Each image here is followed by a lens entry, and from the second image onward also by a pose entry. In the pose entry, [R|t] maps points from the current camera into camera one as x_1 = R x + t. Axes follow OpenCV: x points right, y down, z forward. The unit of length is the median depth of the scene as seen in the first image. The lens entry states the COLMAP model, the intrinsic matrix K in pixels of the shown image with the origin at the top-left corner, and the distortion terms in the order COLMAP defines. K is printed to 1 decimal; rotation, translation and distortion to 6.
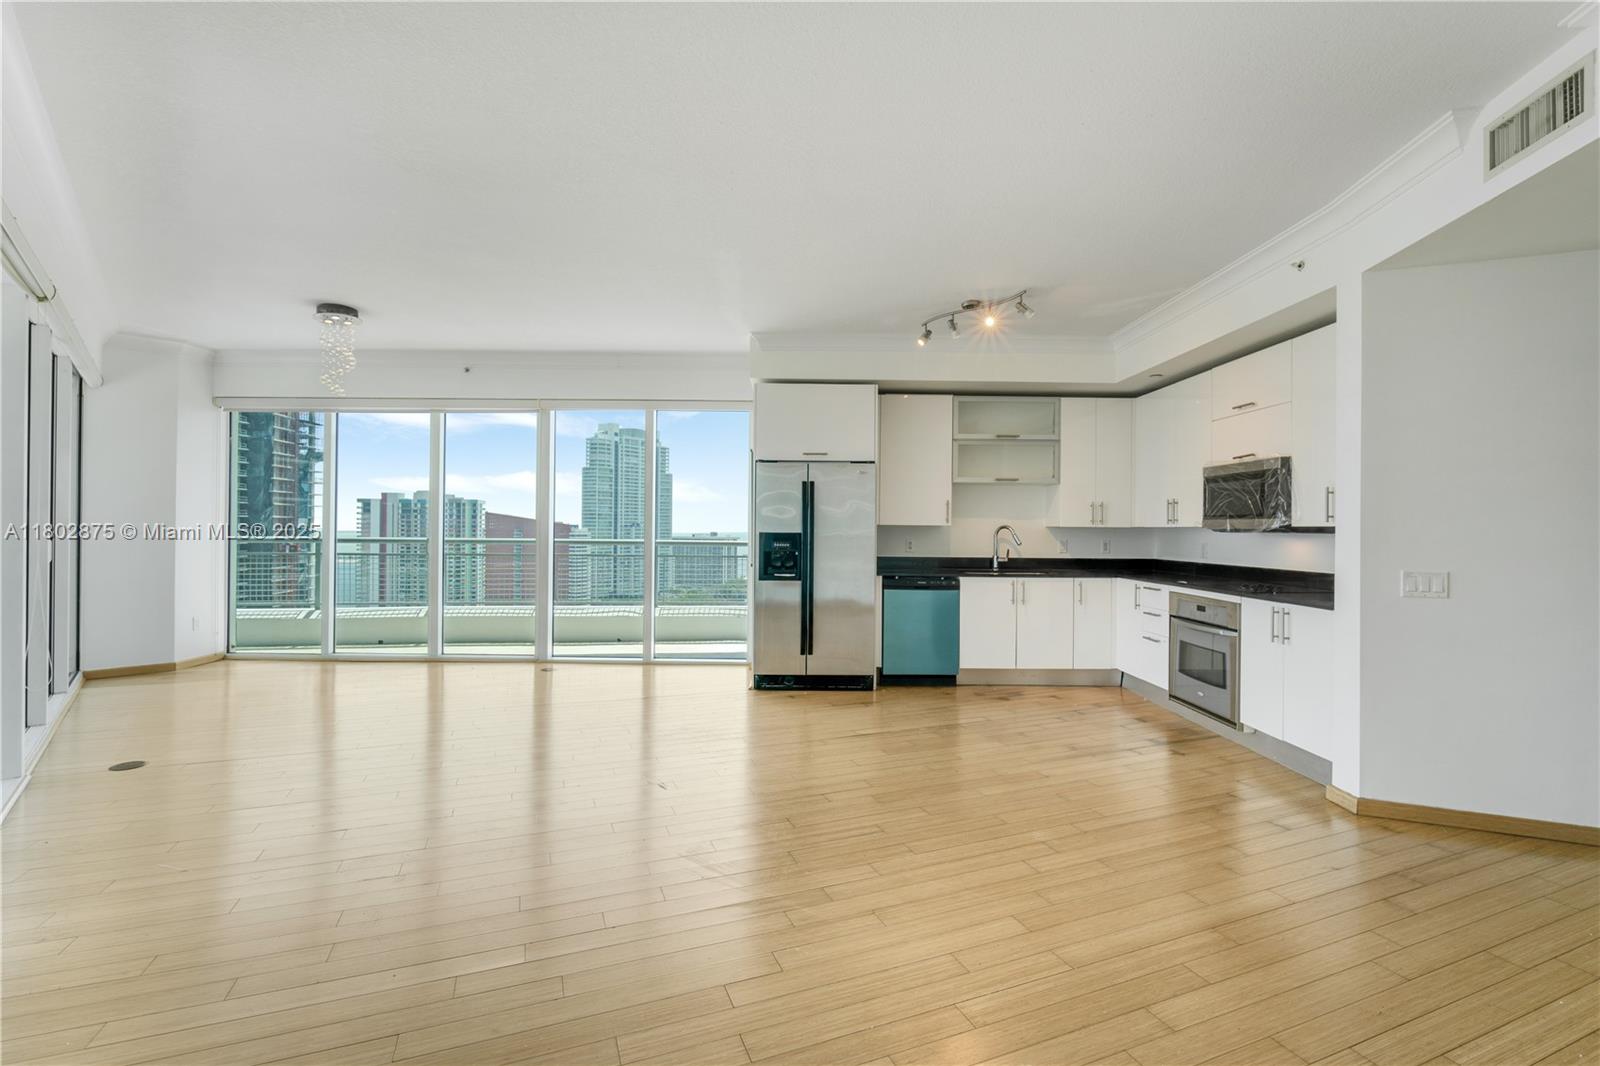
lens RADIAL K [[715.5, 0, 800.3], [0, 715.5, 524.9], [0, 0, 1]] dist [-0.001403, 0.000007]
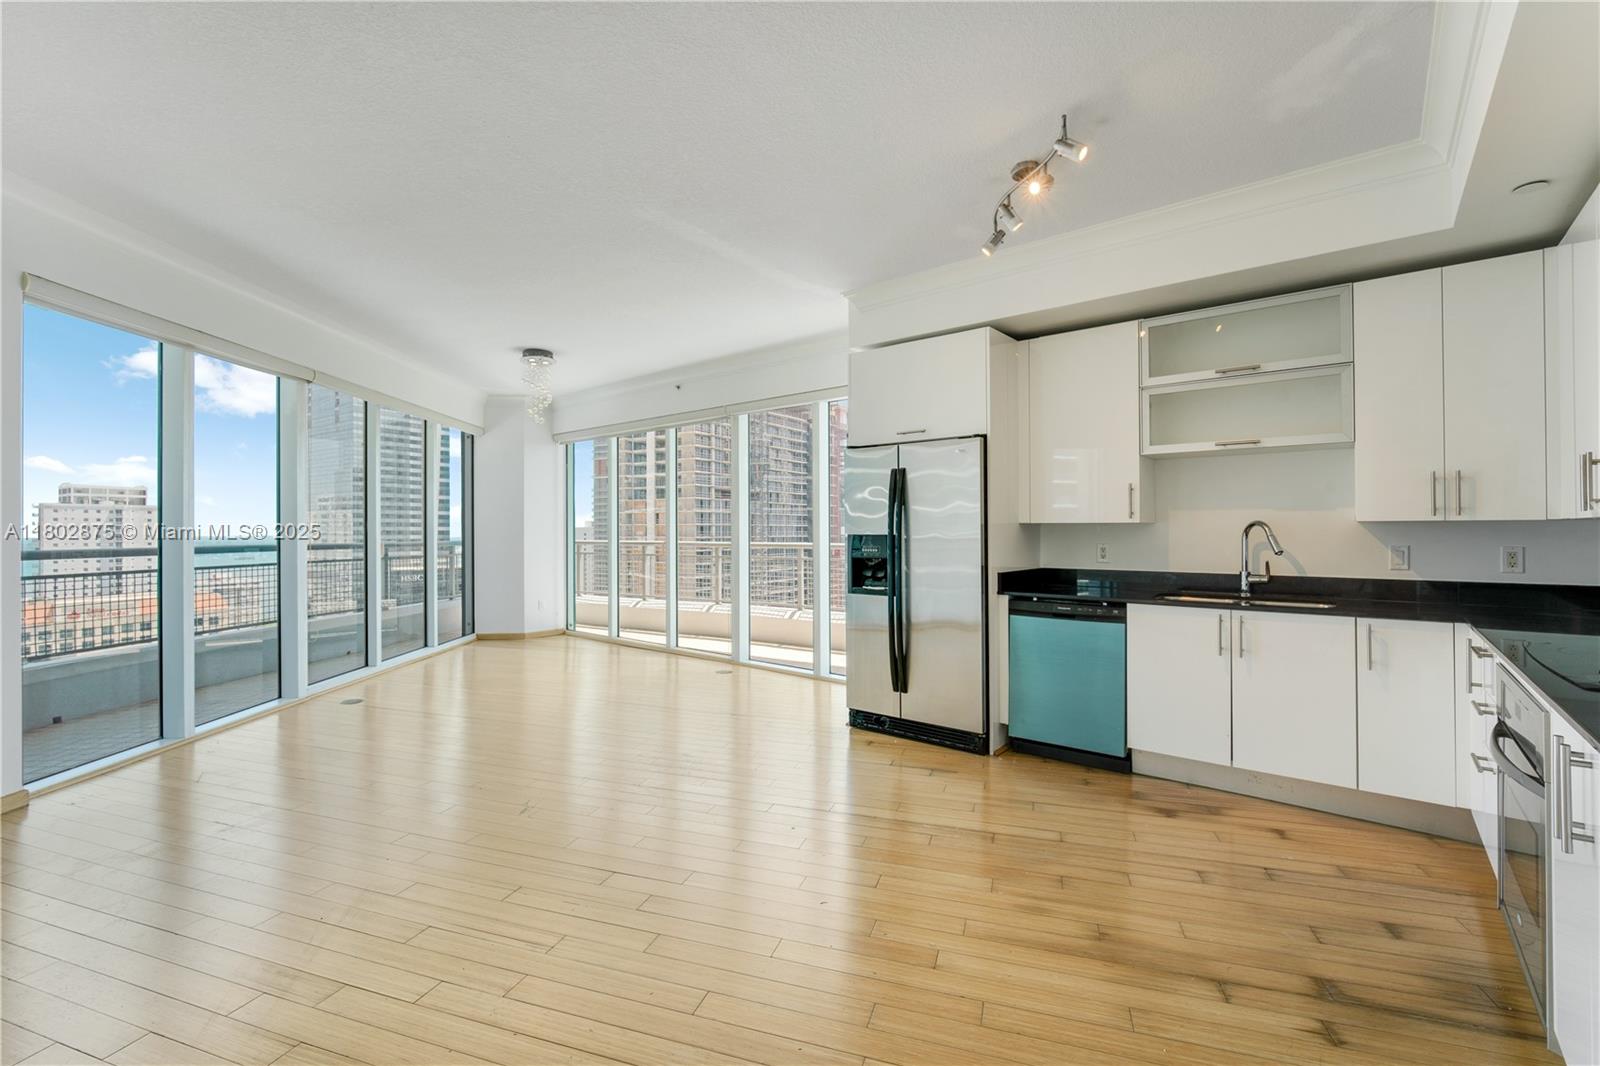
lens RADIAL K [[709.6, 0, 780.2], [0, 709.6, 522.4], [0, 0, 1]] dist [0.000748, 0.000018]
pose [[0.754648, -0.017065, -0.655908, 0.402434], [0.010807, 0.999849, -0.013580, 0.006268], [0.656041, 0.003160, 0.754718, 0.321984]]
